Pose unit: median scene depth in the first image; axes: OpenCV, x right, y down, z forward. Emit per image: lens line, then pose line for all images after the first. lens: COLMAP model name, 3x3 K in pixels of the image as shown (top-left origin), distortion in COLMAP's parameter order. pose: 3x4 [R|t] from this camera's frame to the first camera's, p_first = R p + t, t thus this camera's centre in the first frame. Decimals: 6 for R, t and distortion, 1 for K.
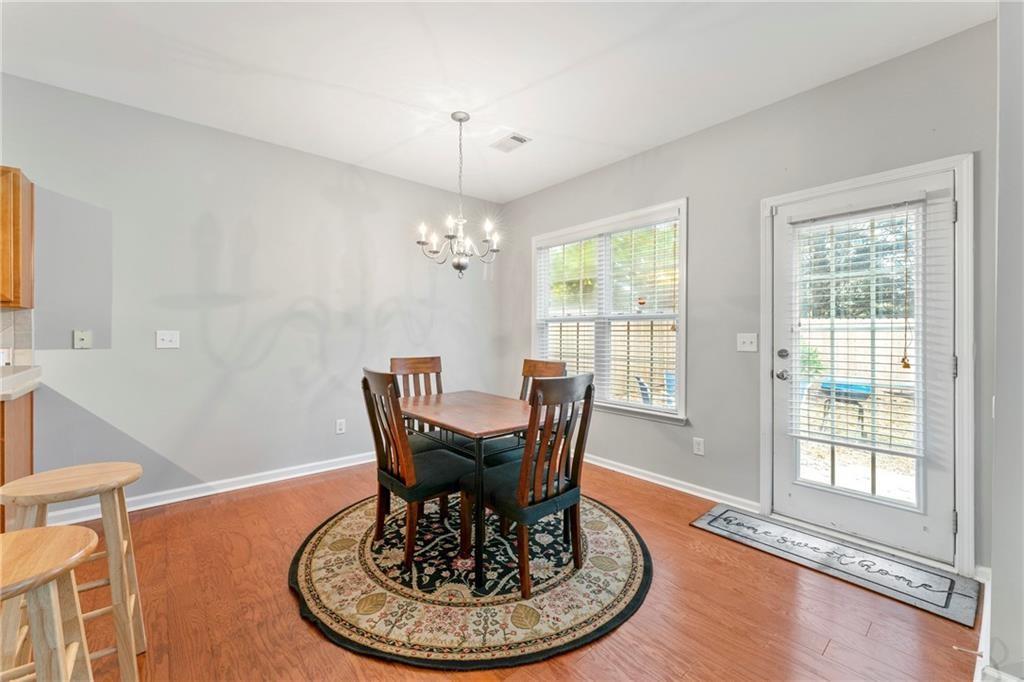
lens RADIAL K [[412.7, 0, 512.3], [0, 412.7, 336.1], [0, 0, 1]] dist [-0.002088, -0.000020]
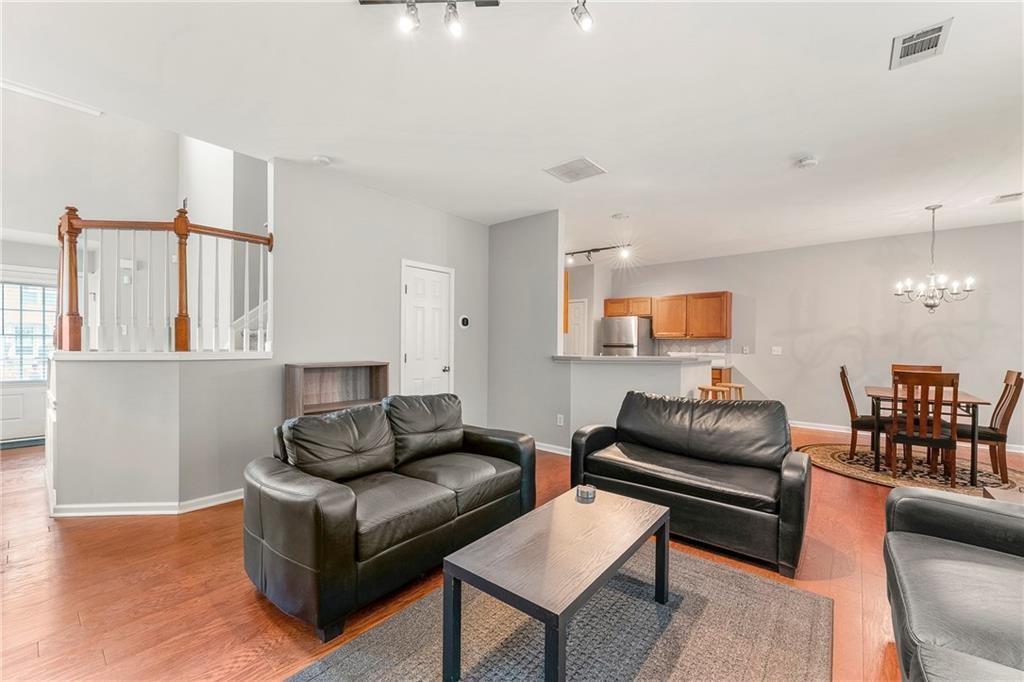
lens RADIAL K [[412.7, 0, 507.2], [0, 412.7, 350.4], [0, 0, 1]] dist [-0.002088, -0.000020]
pose [[0.184949, 0.008507, -0.982711, 1.084725], [-0.016809, 0.999844, 0.005492, 0.017743], [0.982604, 0.015502, 0.185063, -0.838186]]
